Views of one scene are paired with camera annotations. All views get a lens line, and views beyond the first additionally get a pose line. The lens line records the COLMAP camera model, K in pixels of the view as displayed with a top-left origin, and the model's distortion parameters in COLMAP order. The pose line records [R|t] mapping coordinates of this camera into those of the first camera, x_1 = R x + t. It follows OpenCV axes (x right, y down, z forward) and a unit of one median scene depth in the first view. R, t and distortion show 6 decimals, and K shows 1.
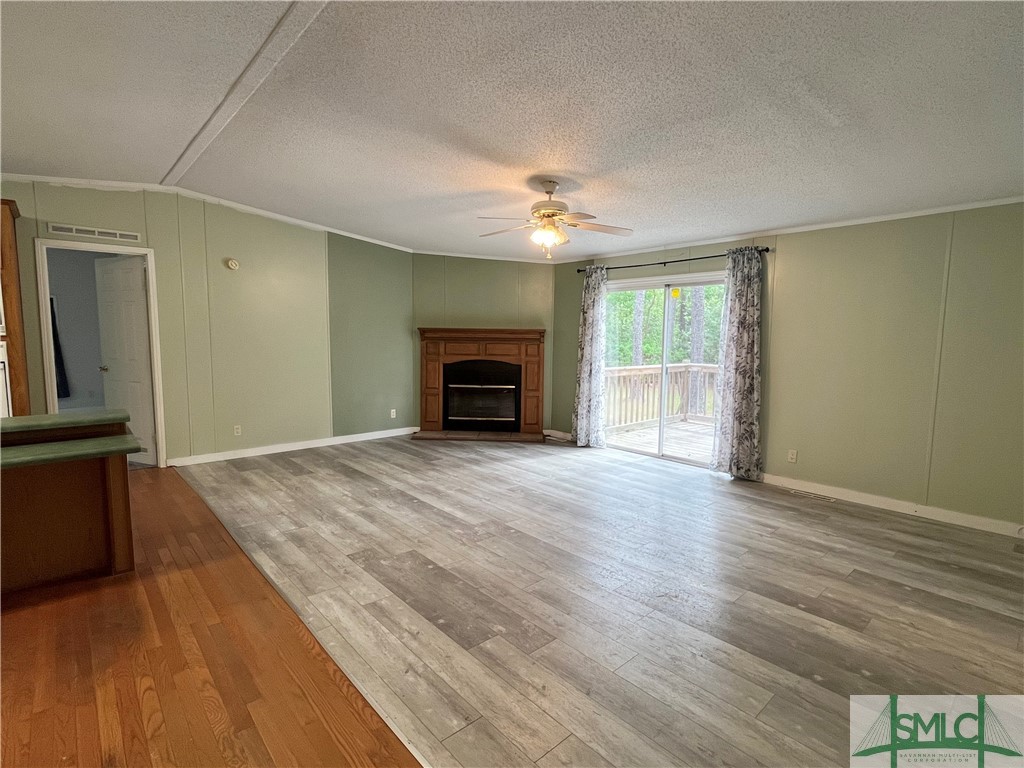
lens RADIAL K [[506.8, 0, 509.4], [0, 506.8, 383.7], [0, 0, 1]] dist [-0.003698, -0.000145]
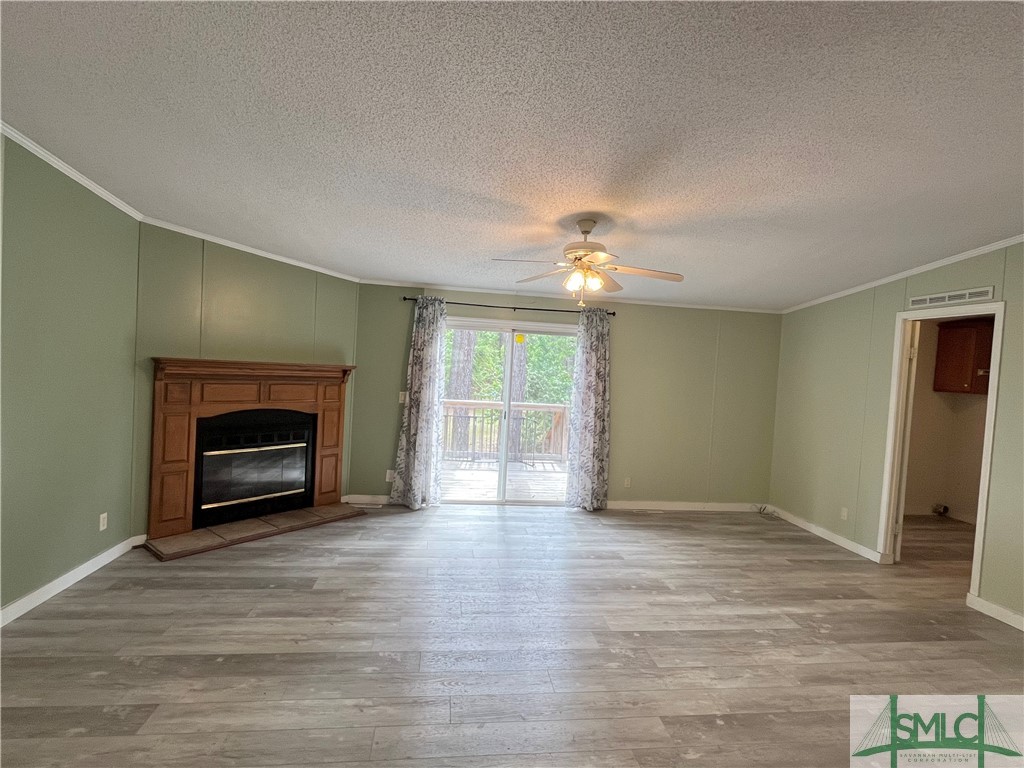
lens RADIAL K [[506.8, 0, 511.5], [0, 506.8, 382.7], [0, 0, 1]] dist [-0.003698, -0.000145]
pose [[0.560966, -0.007483, 0.827805, -0.531570], [0.029575, 0.999502, -0.011007, -0.081725], [-0.827310, 0.030657, 0.560908, 0.457466]]
